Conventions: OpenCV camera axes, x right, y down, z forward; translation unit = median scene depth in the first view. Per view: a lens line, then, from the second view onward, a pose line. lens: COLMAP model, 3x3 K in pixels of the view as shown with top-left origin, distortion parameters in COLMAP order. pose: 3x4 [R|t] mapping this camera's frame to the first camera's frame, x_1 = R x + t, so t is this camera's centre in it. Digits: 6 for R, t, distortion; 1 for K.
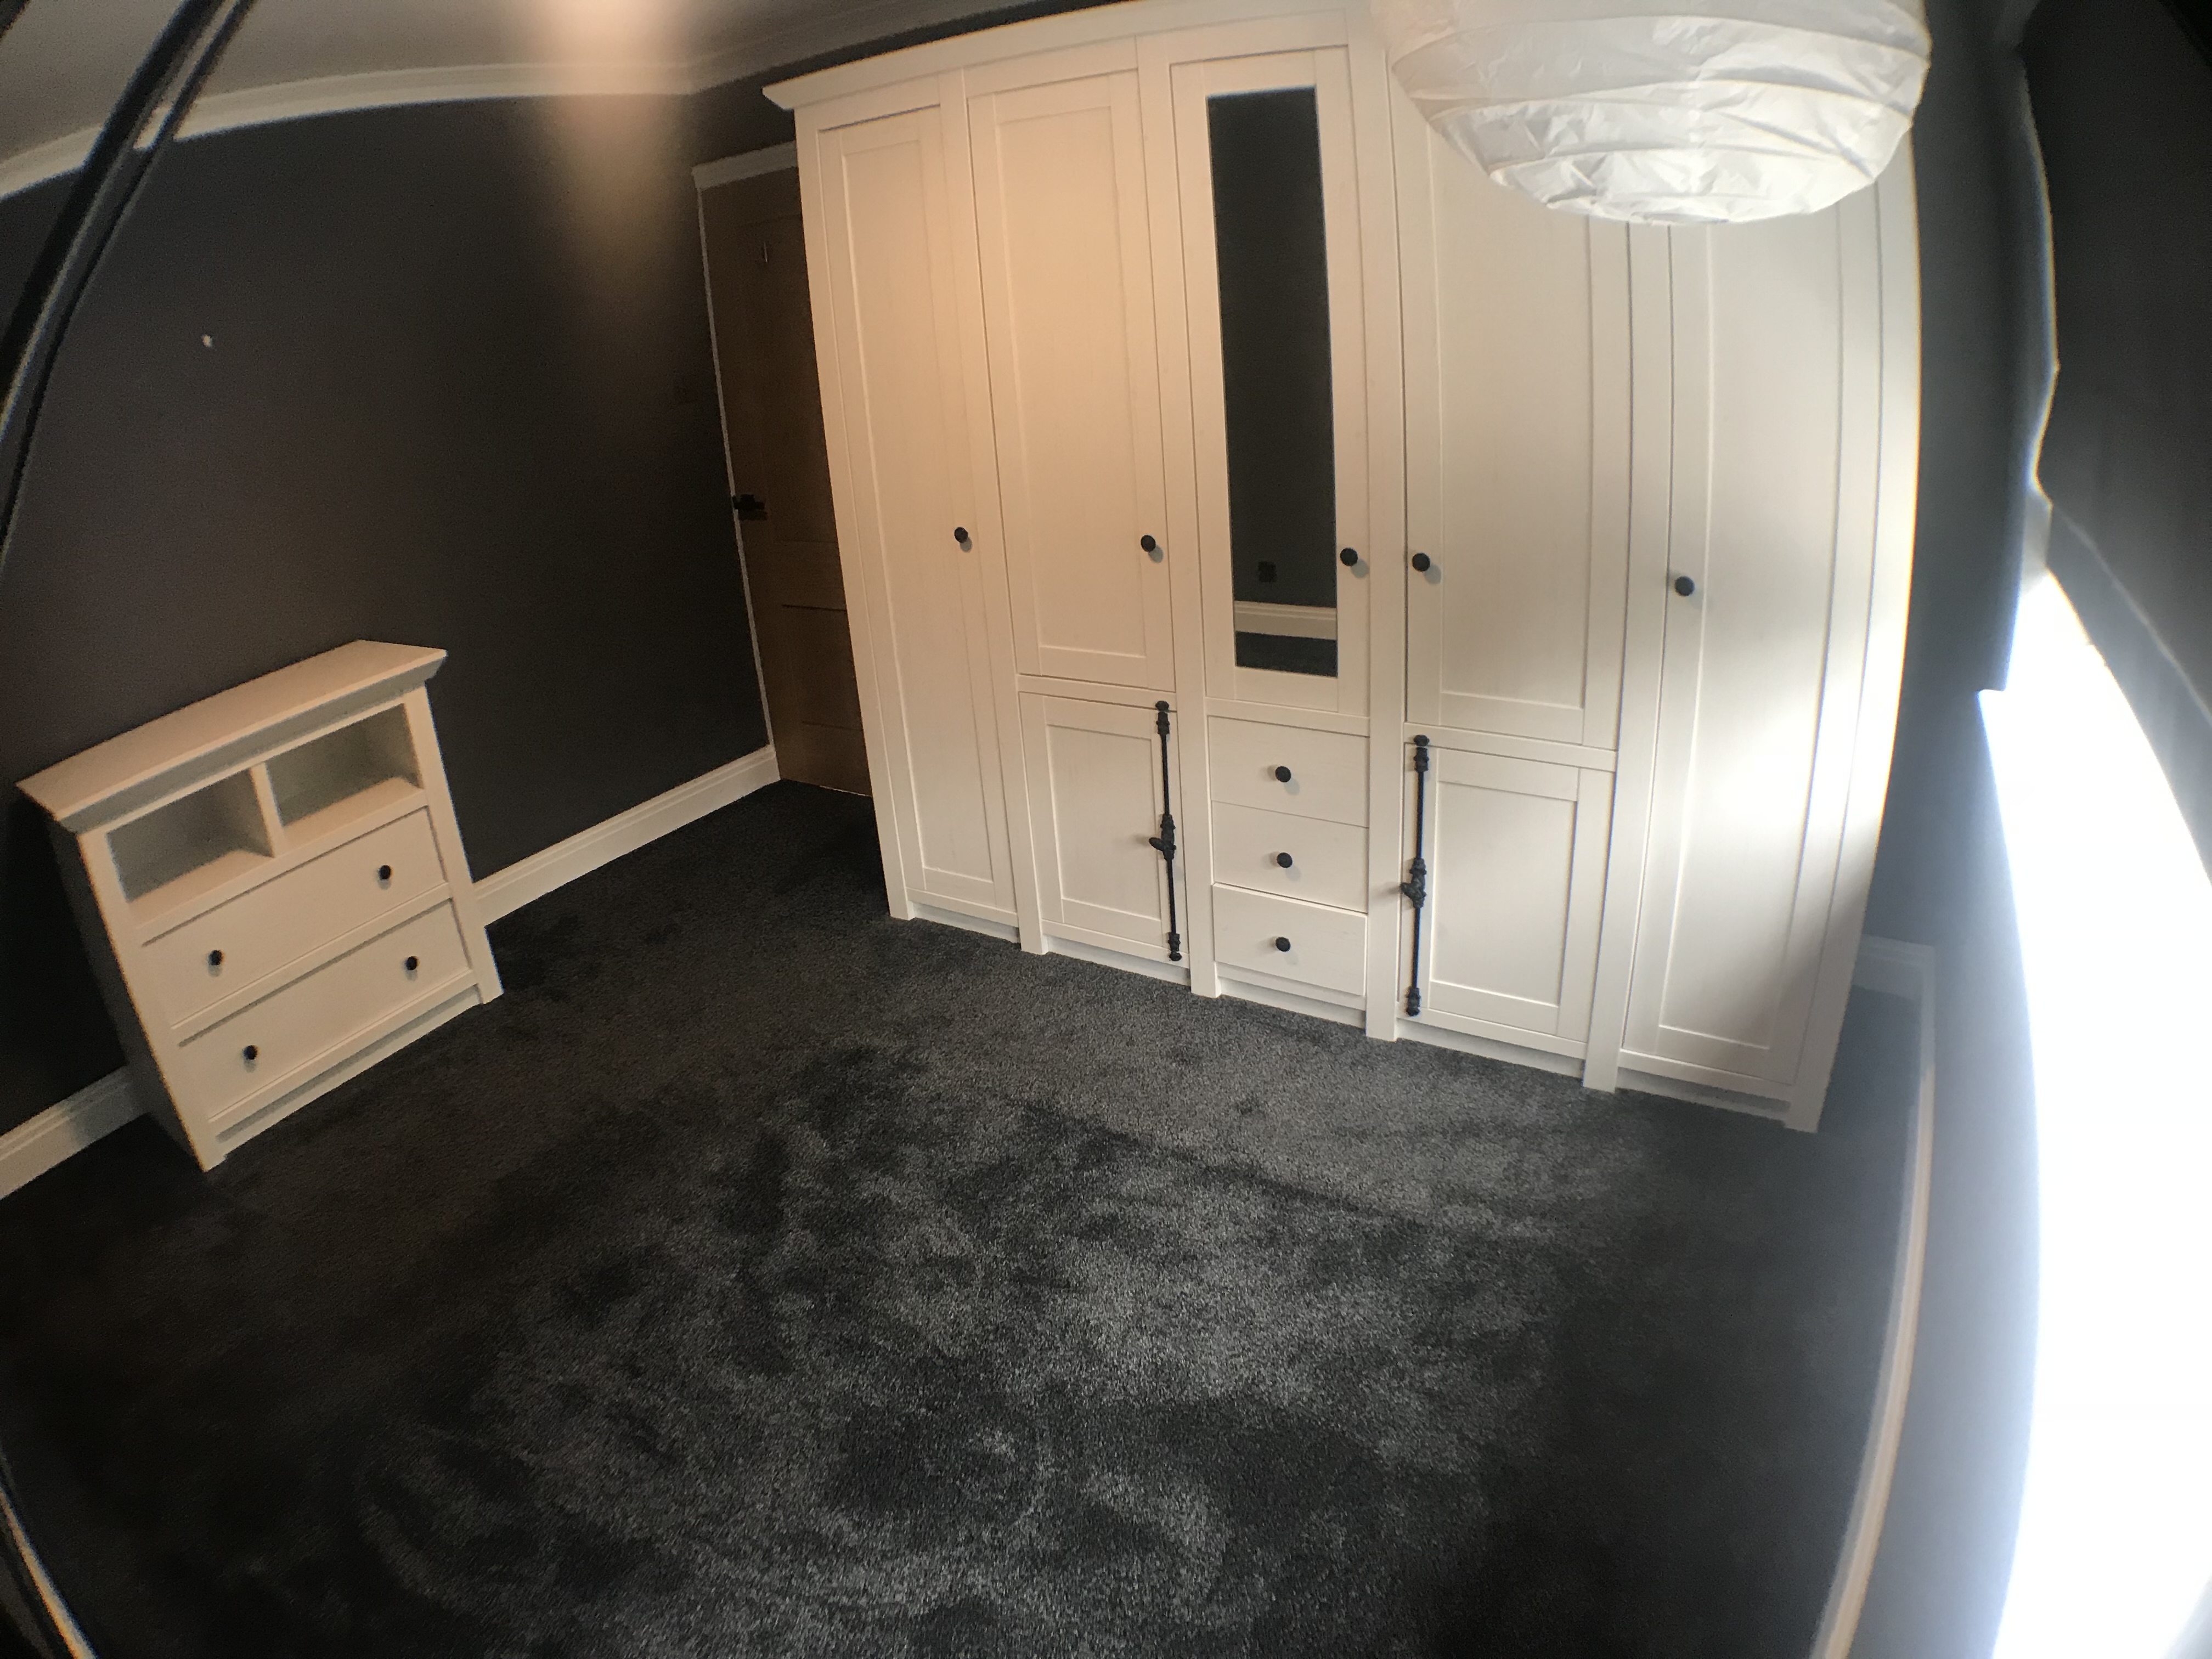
lens RADIAL K [[1362.9, 0, 1099.5], [0, 1362.9, 834.3], [0, 0, 1]] dist [-0.271632, 0.055017]
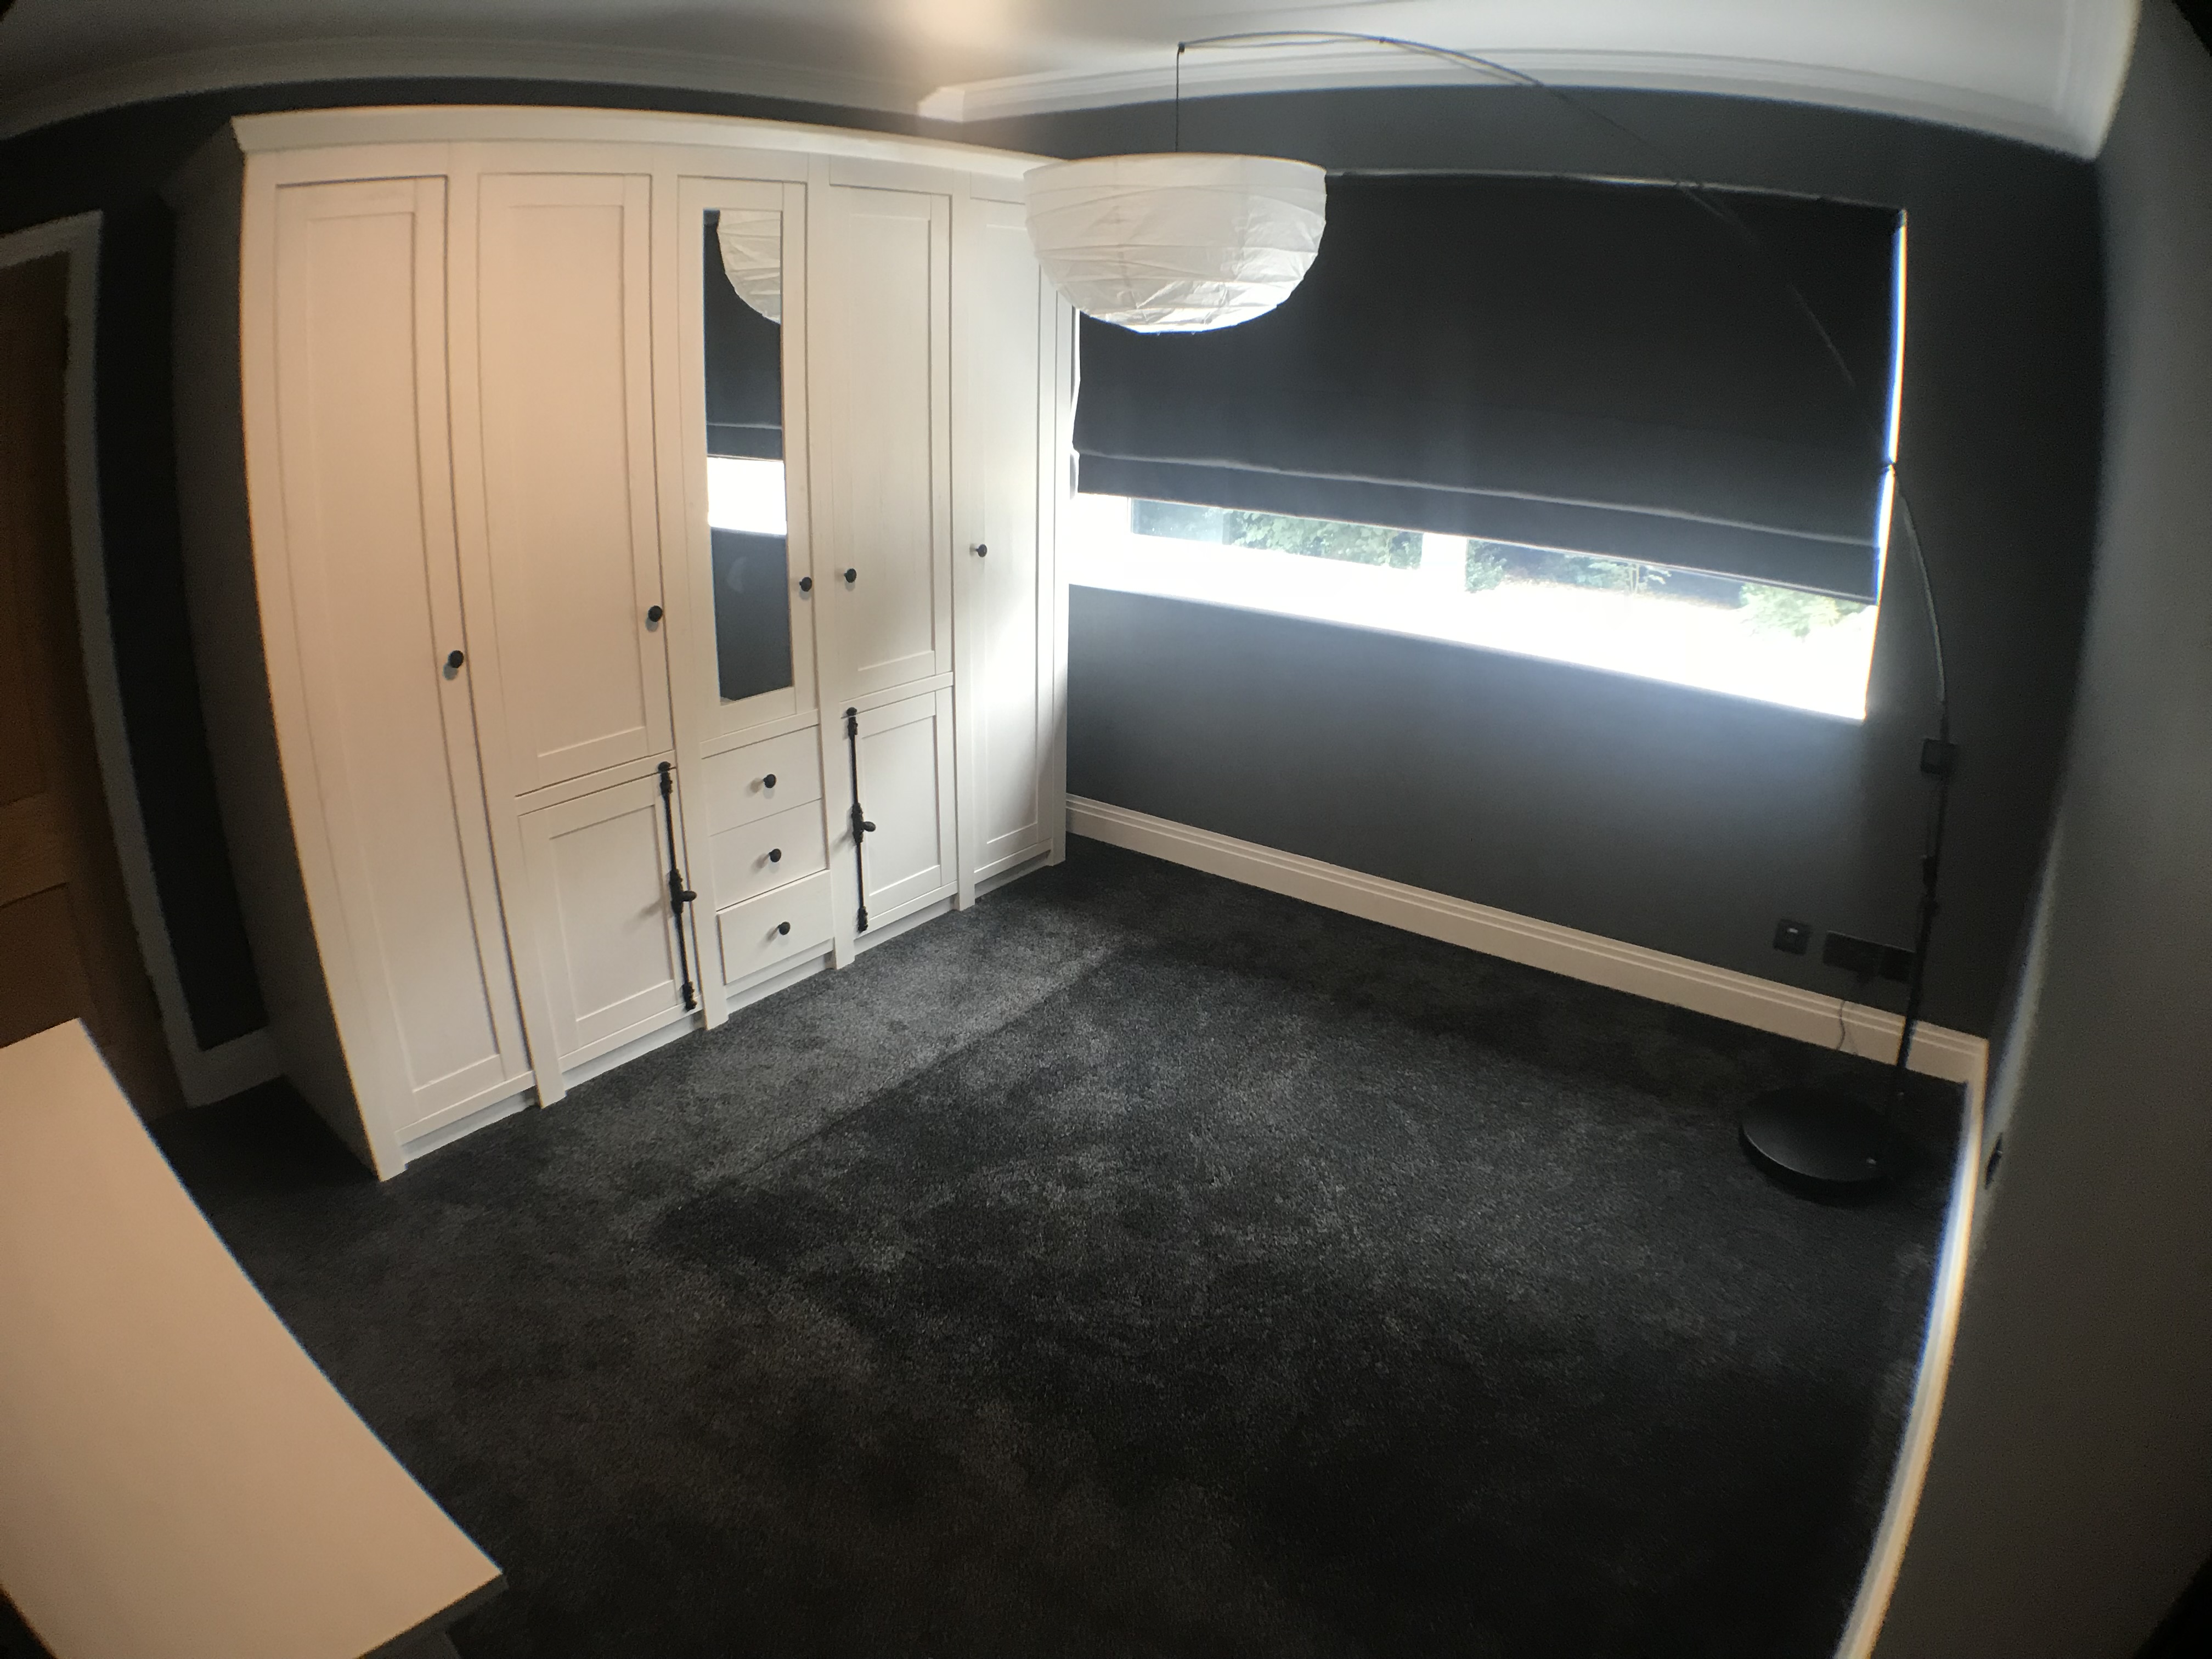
lens RADIAL K [[1362.9, 0, 1099.5], [0, 1362.9, 834.3], [0, 0, 1]] dist [-0.271632, 0.055017]
pose [[0.035199, -0.270037, 0.962206, -1.025778], [0.371901, 0.897194, 0.238187, -0.180160], [-0.927605, 0.349461, 0.132008, 0.611994]]
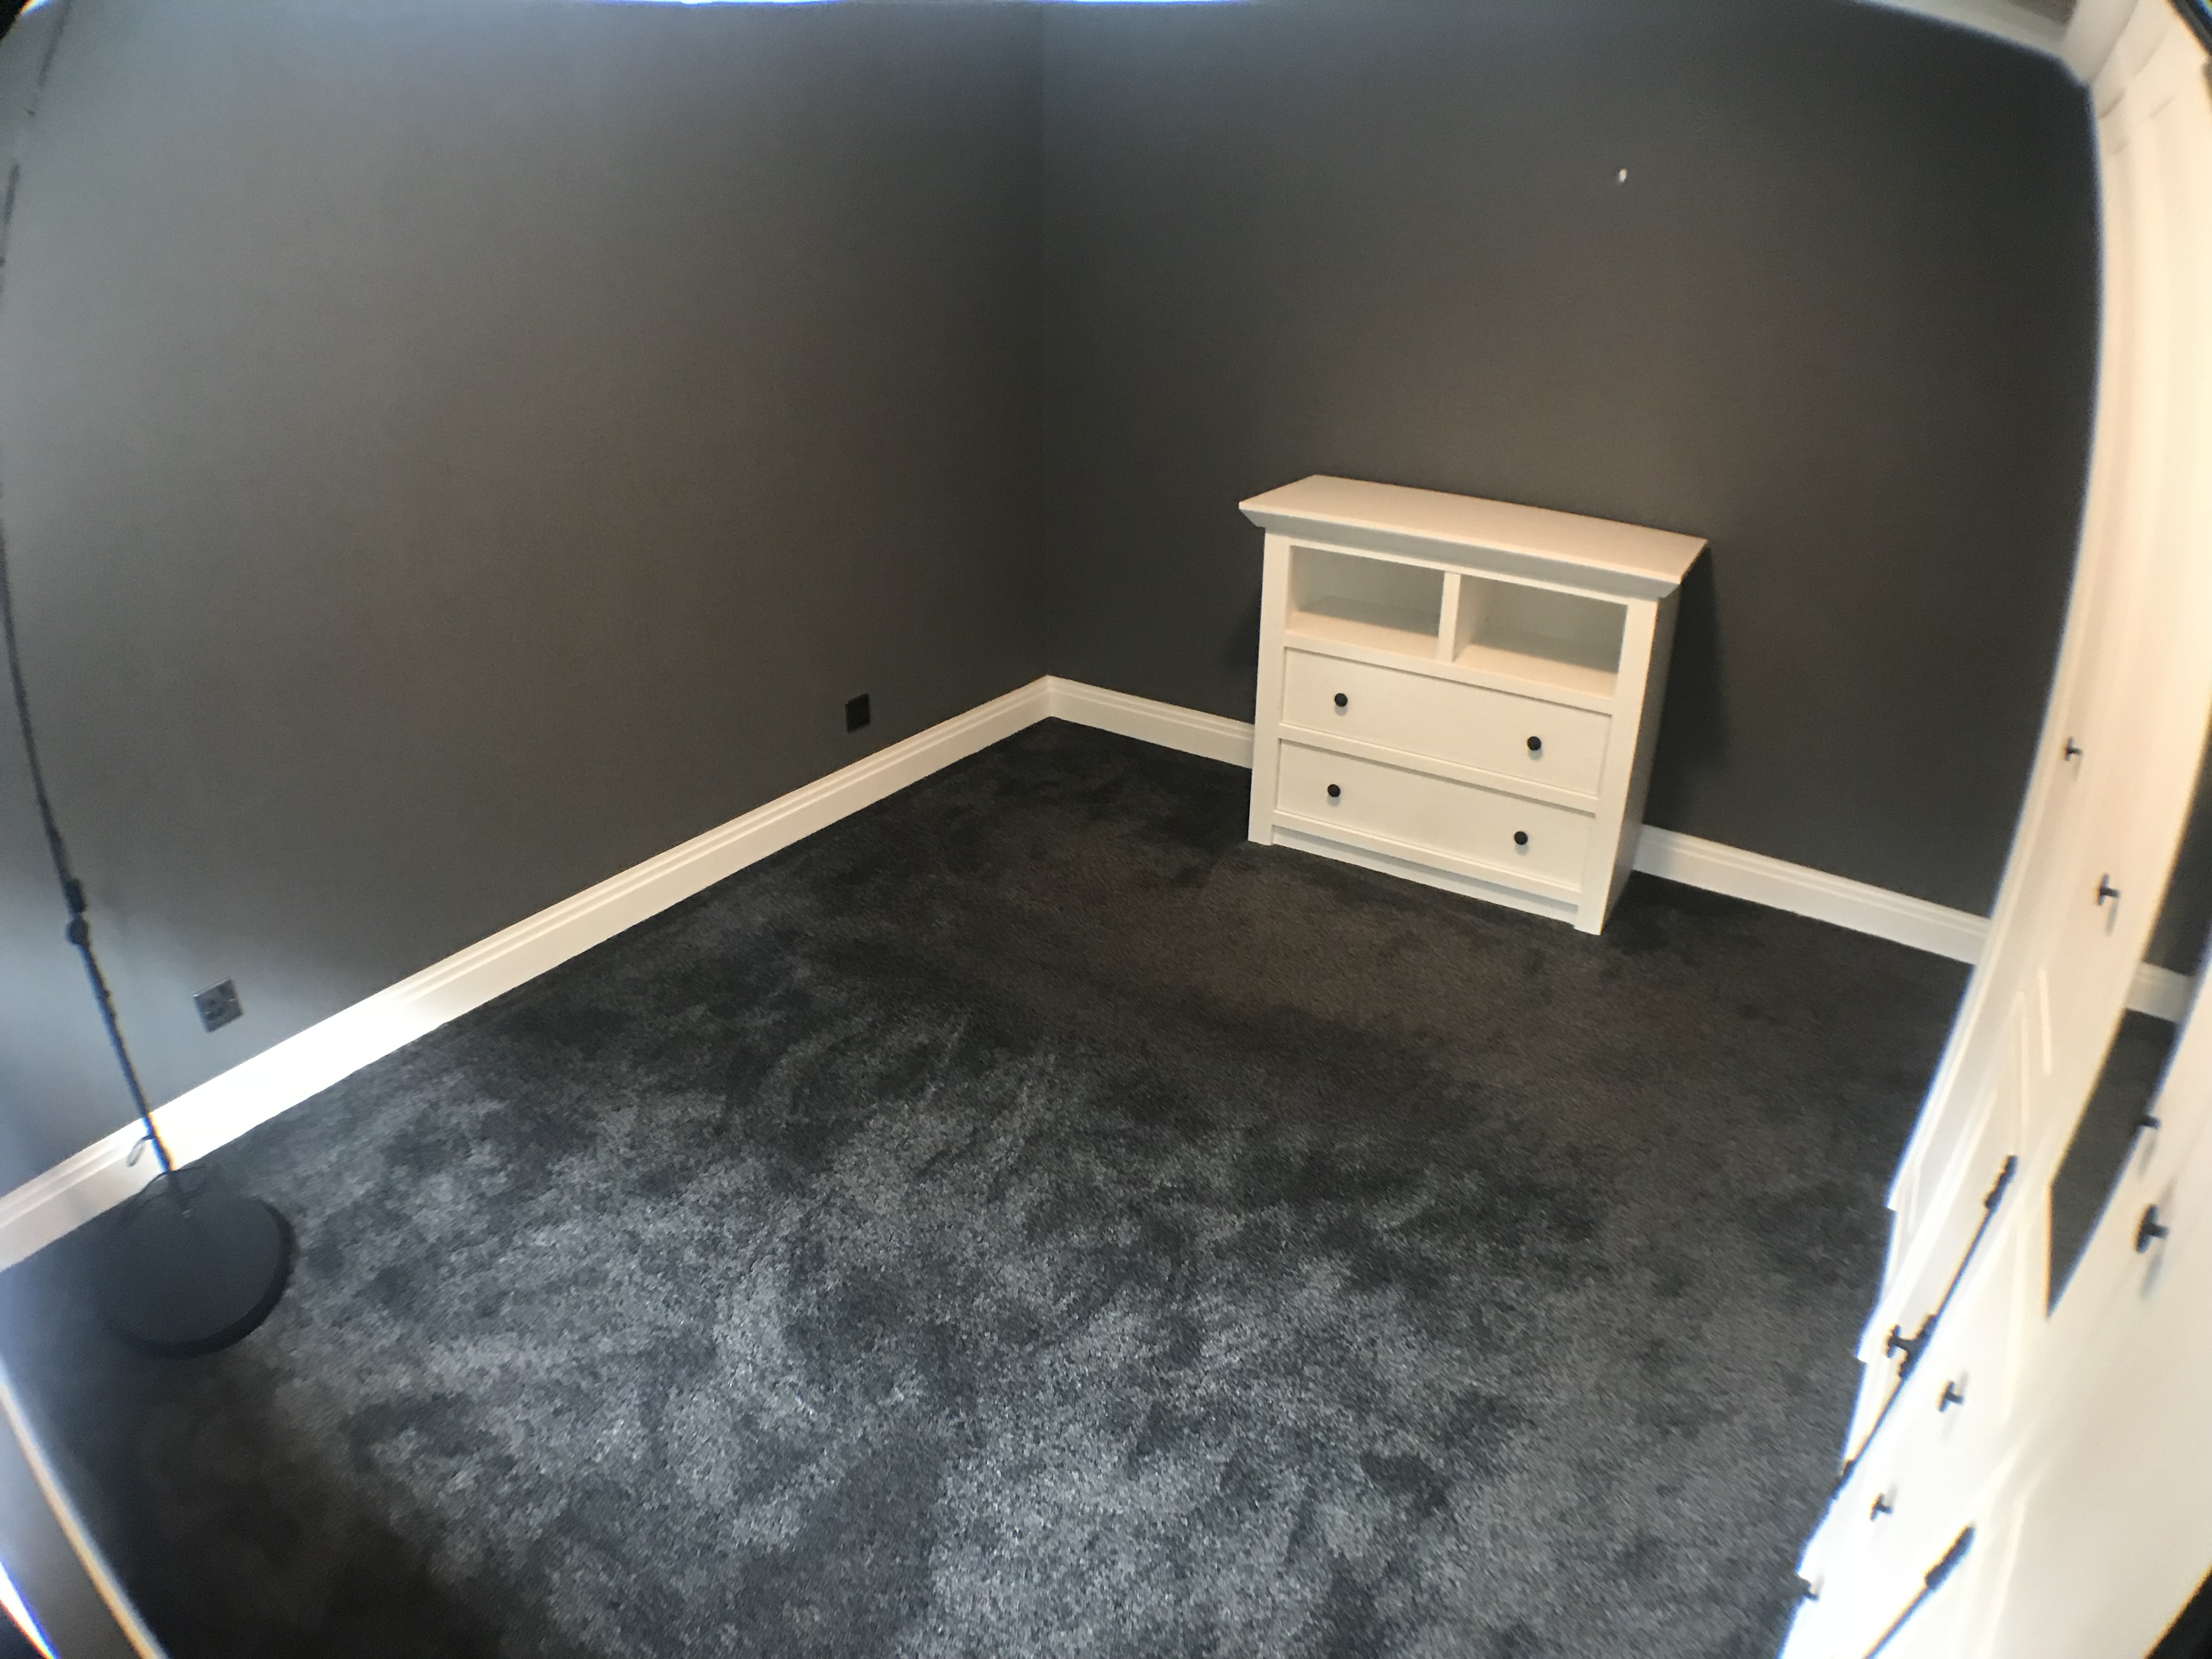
lens RADIAL K [[1362.9, 0, 1099.5], [0, 1362.9, 834.3], [0, 0, 1]] dist [-0.271632, 0.055017]
pose [[-0.038290, 0.494683, -0.868229, 0.420118], [-0.395619, 0.790367, 0.467767, -0.292117], [0.917616, 0.361398, 0.165443, 0.598086]]
